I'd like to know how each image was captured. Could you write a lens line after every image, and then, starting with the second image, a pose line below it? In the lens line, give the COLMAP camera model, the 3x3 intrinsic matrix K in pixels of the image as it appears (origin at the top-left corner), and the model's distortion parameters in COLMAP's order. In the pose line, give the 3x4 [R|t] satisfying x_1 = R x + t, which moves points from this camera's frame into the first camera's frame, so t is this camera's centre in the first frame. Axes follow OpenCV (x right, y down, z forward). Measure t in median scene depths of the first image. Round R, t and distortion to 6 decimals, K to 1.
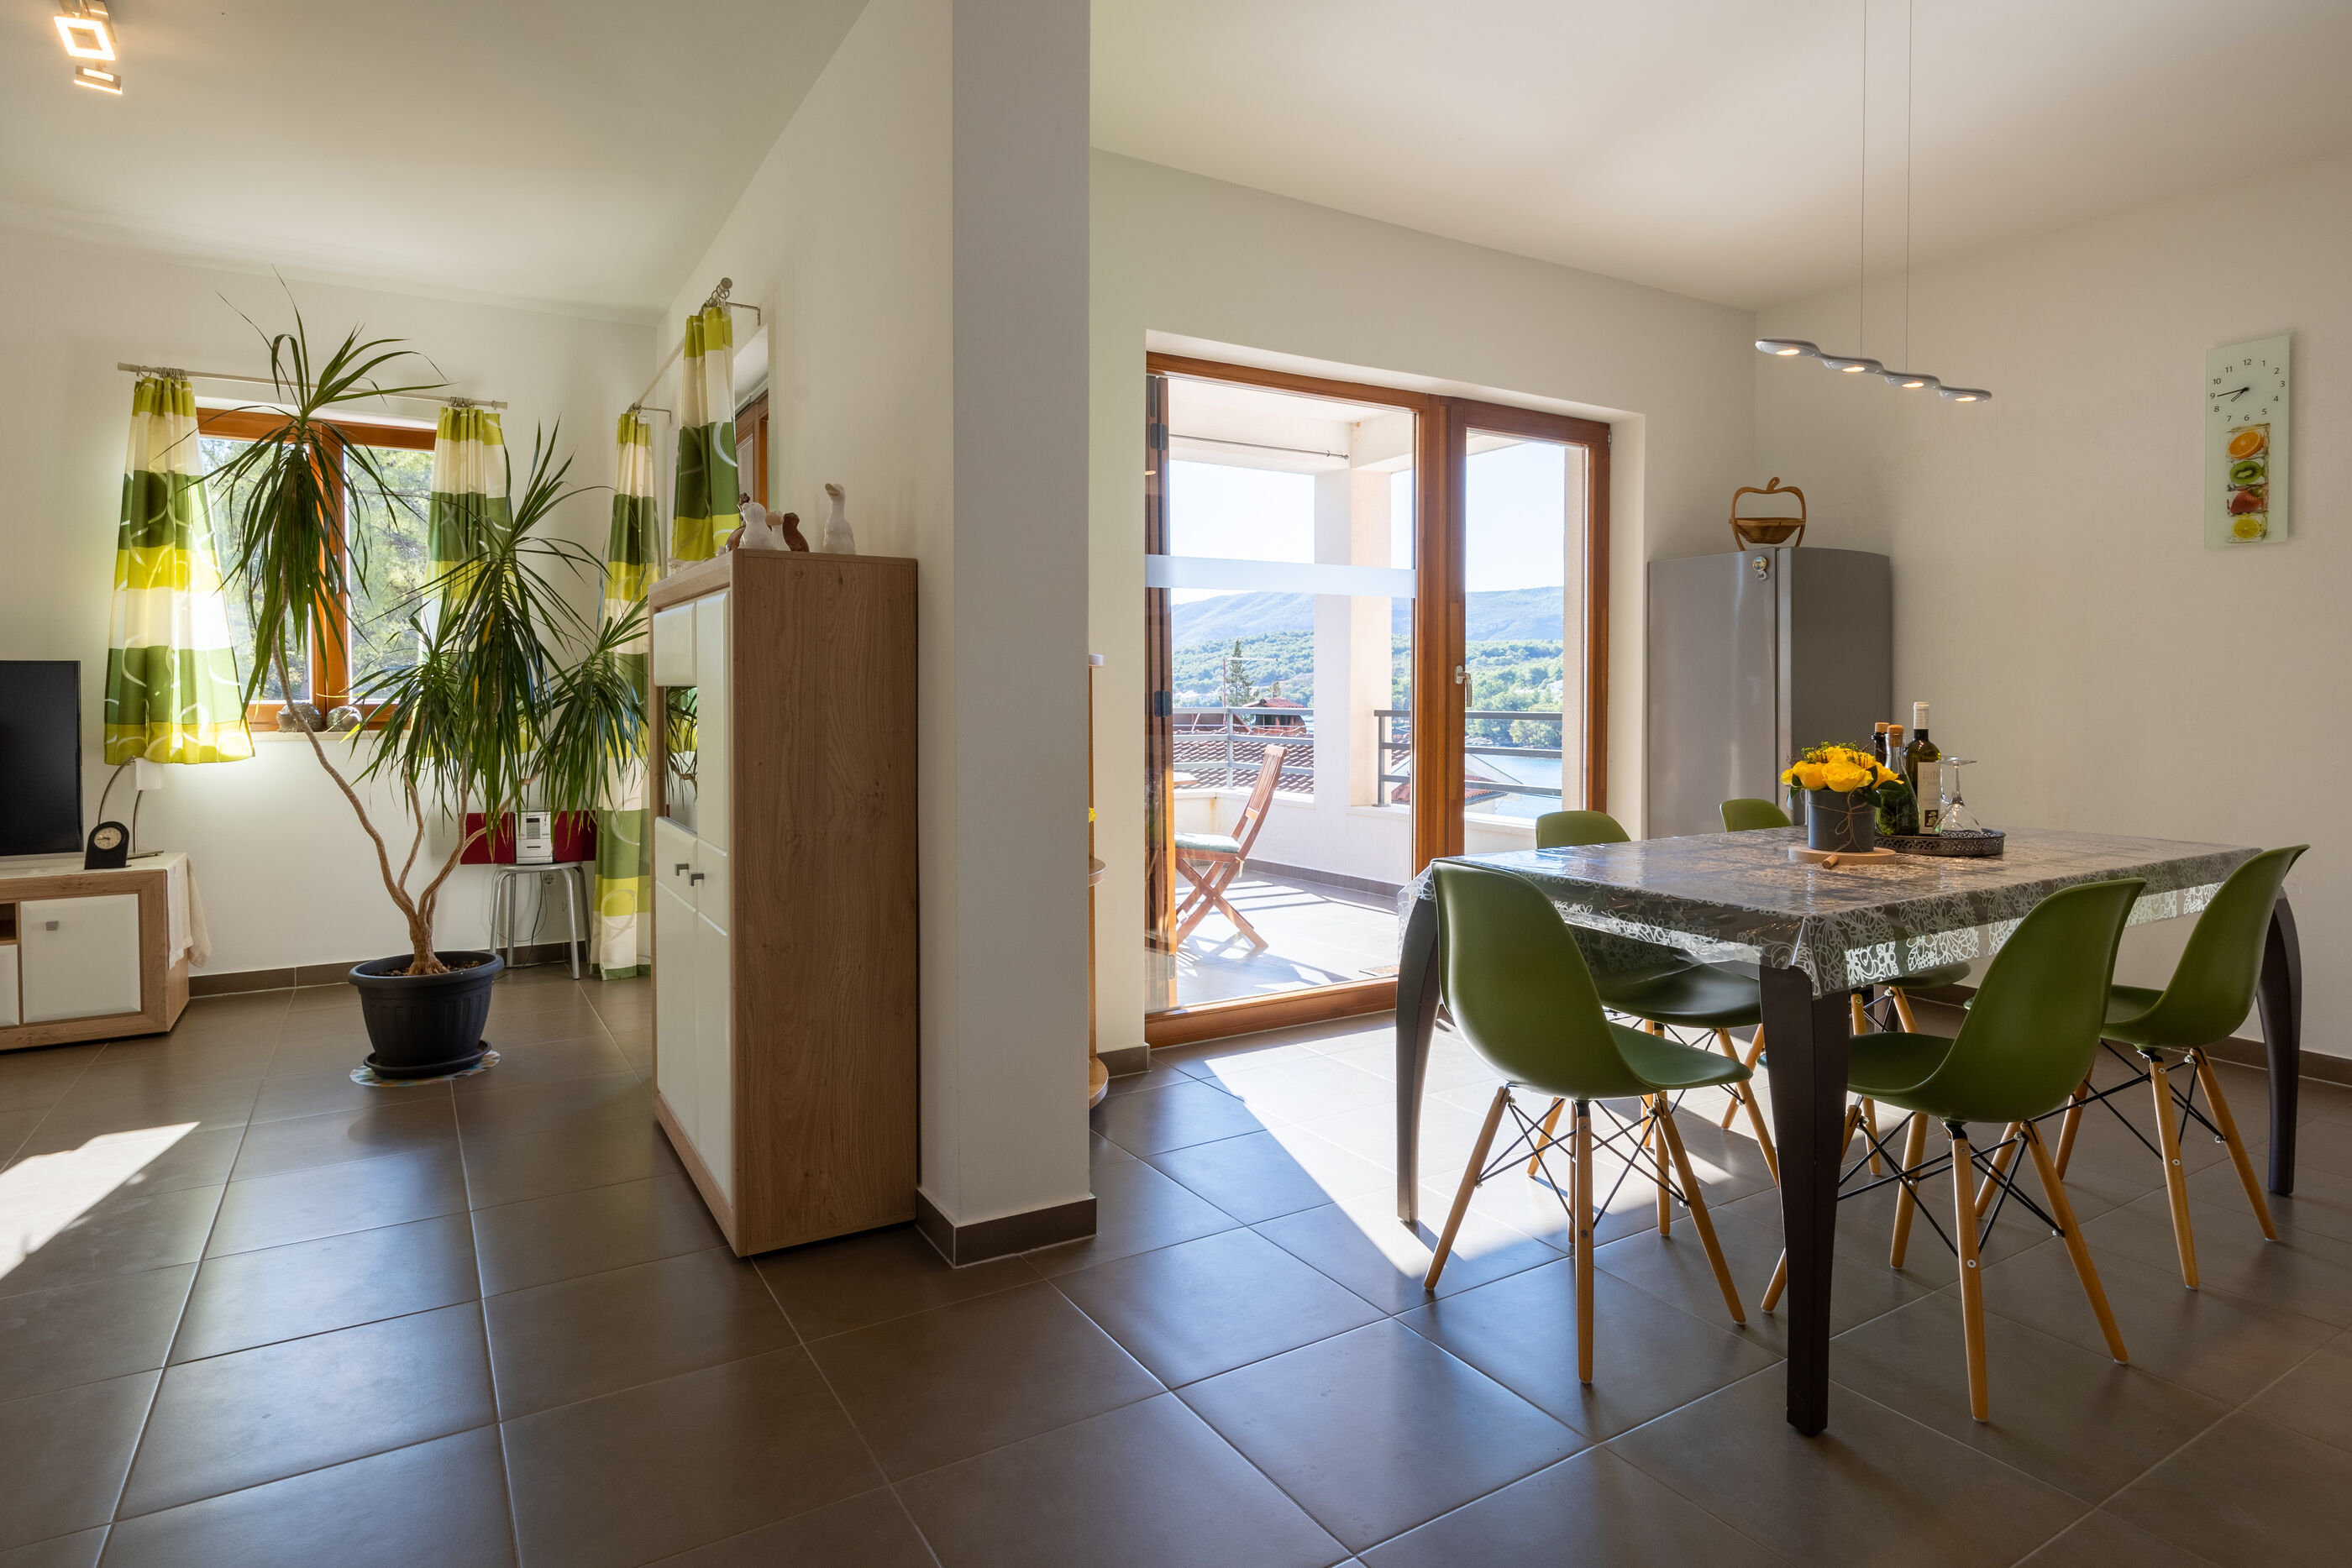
lens RADIAL K [[1342.1, 0, 1169.5], [0, 1342.1, 704.2], [0, 0, 1]] dist [0.028912, 0.001794]
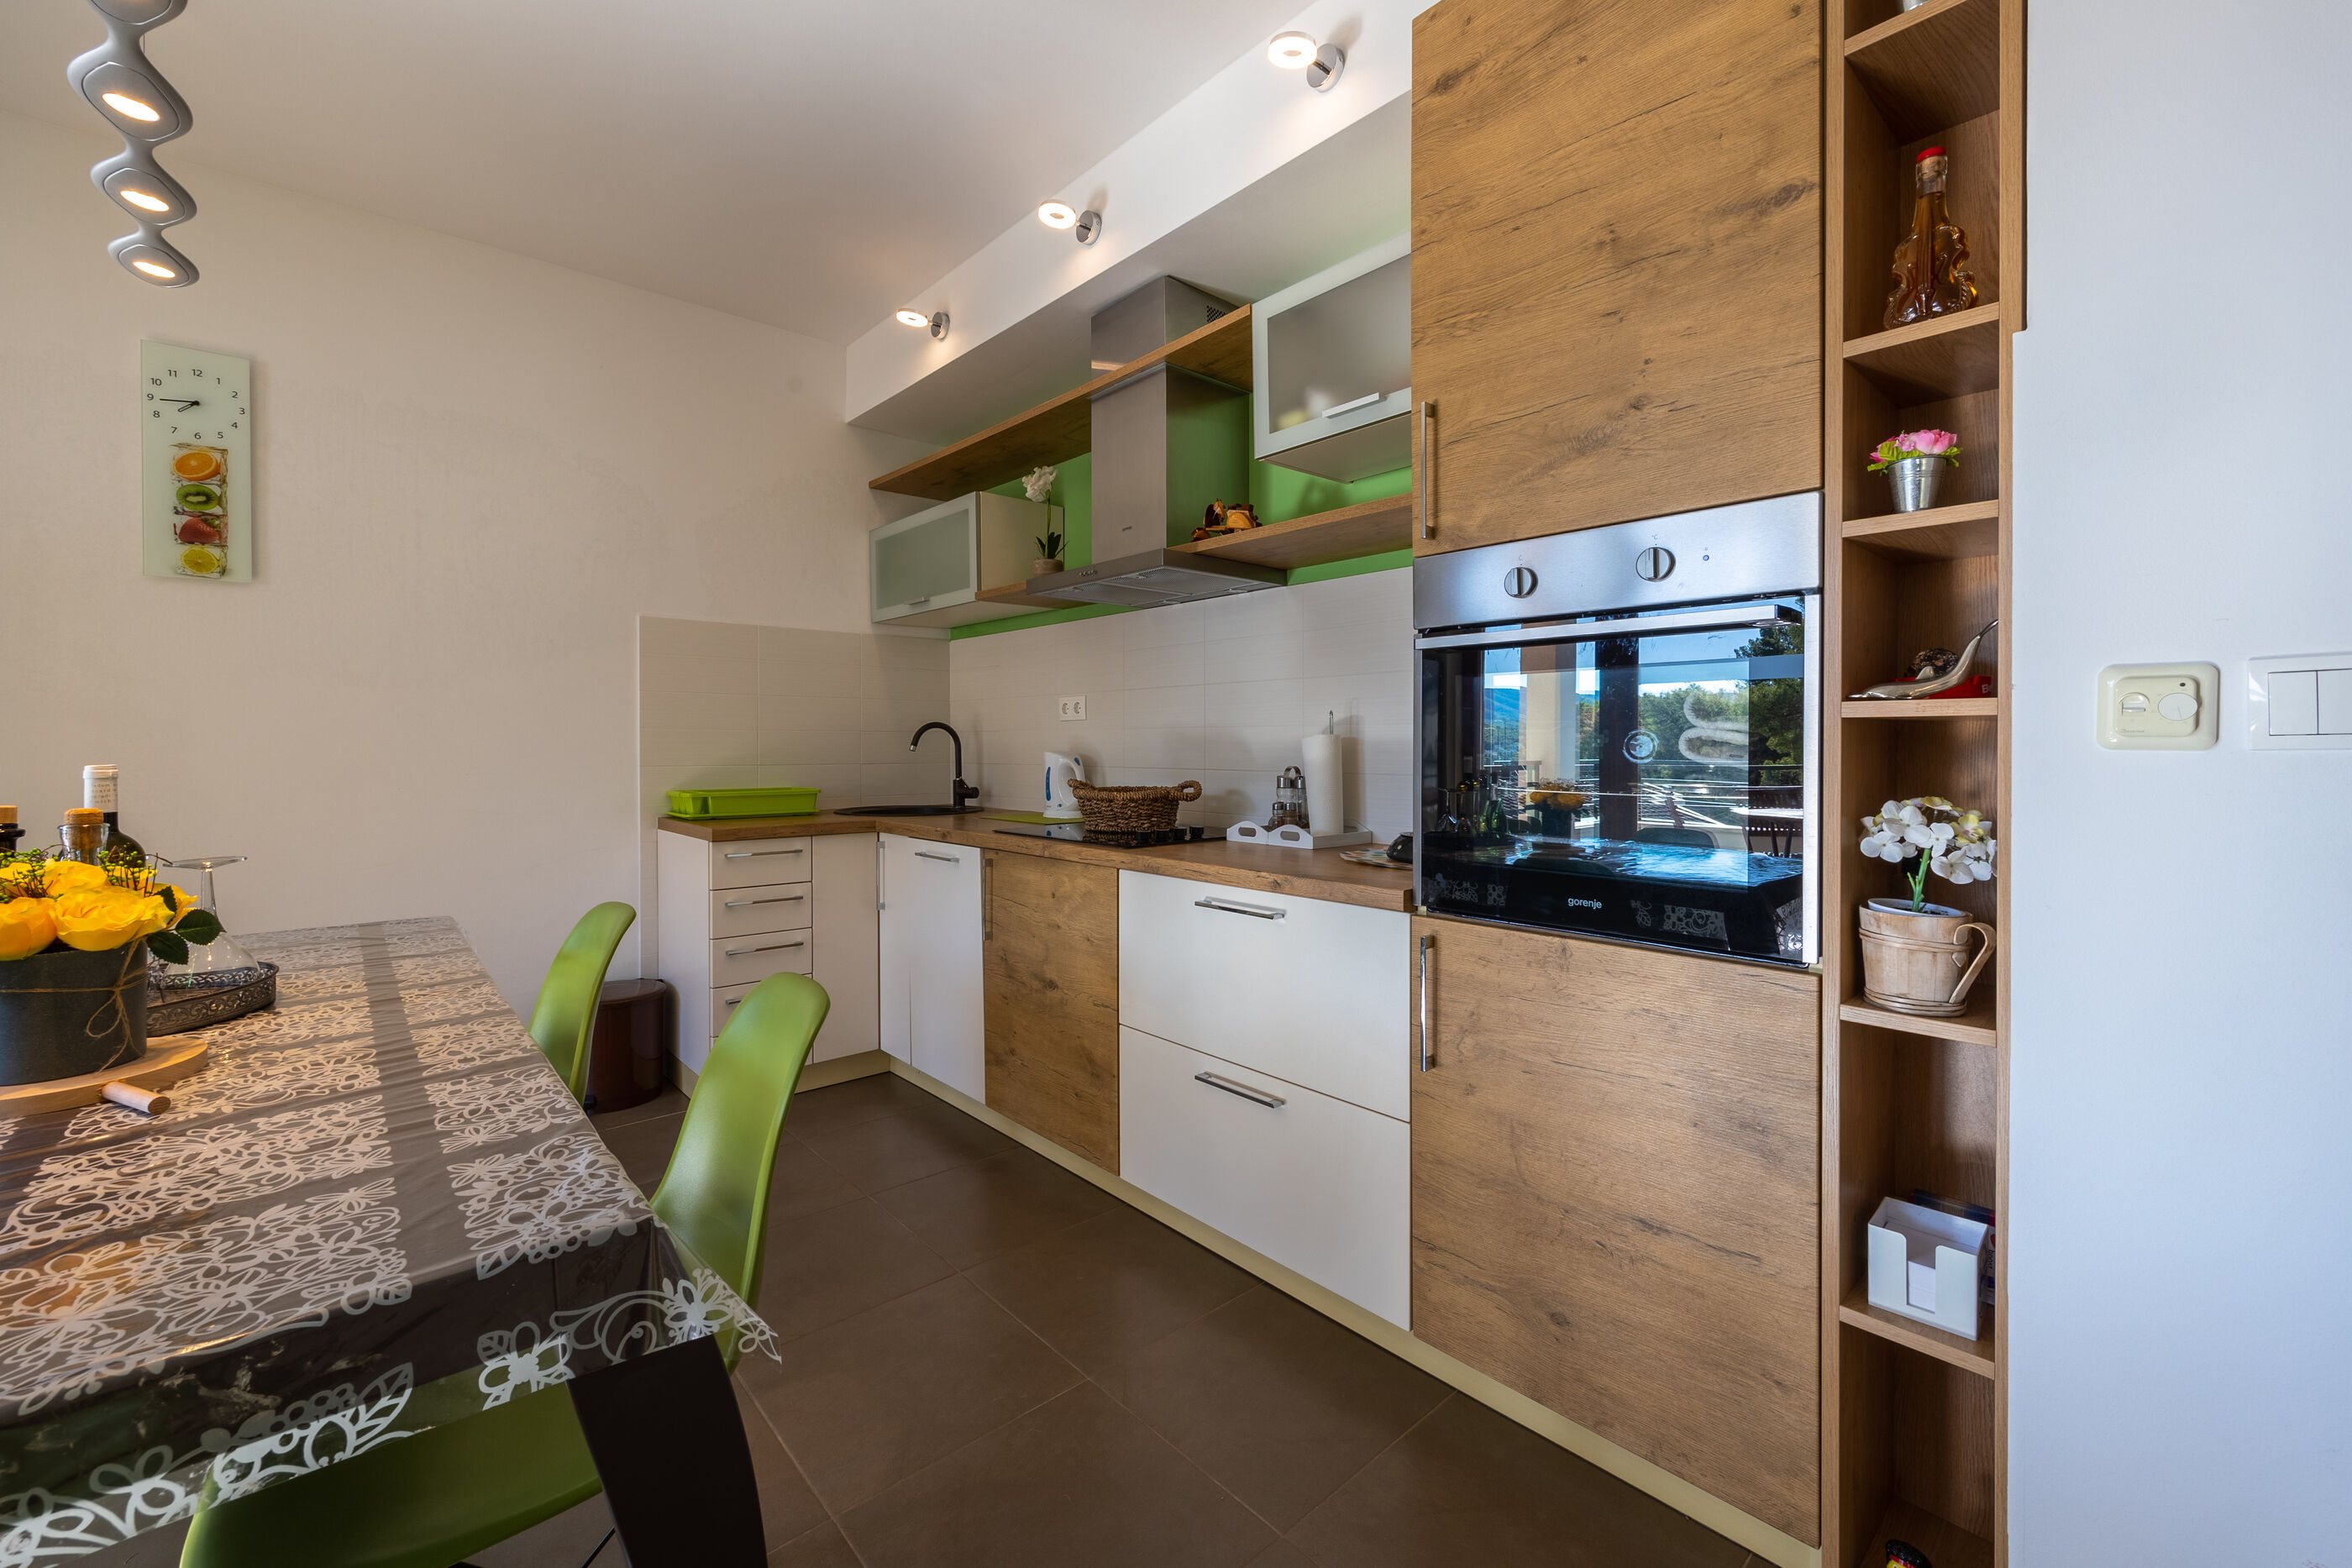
lens RADIAL K [[960.9, 0, 1175.9], [0, 960.9, 753.2], [0, 0, 1]] dist [-0.003460, 0.000567]
pose [[-0.188774, -0.010592, 0.981963, 0.059043], [0.011507, 0.999849, 0.012998, -0.005212], [-0.981953, 0.013753, -0.188624, 0.501355]]
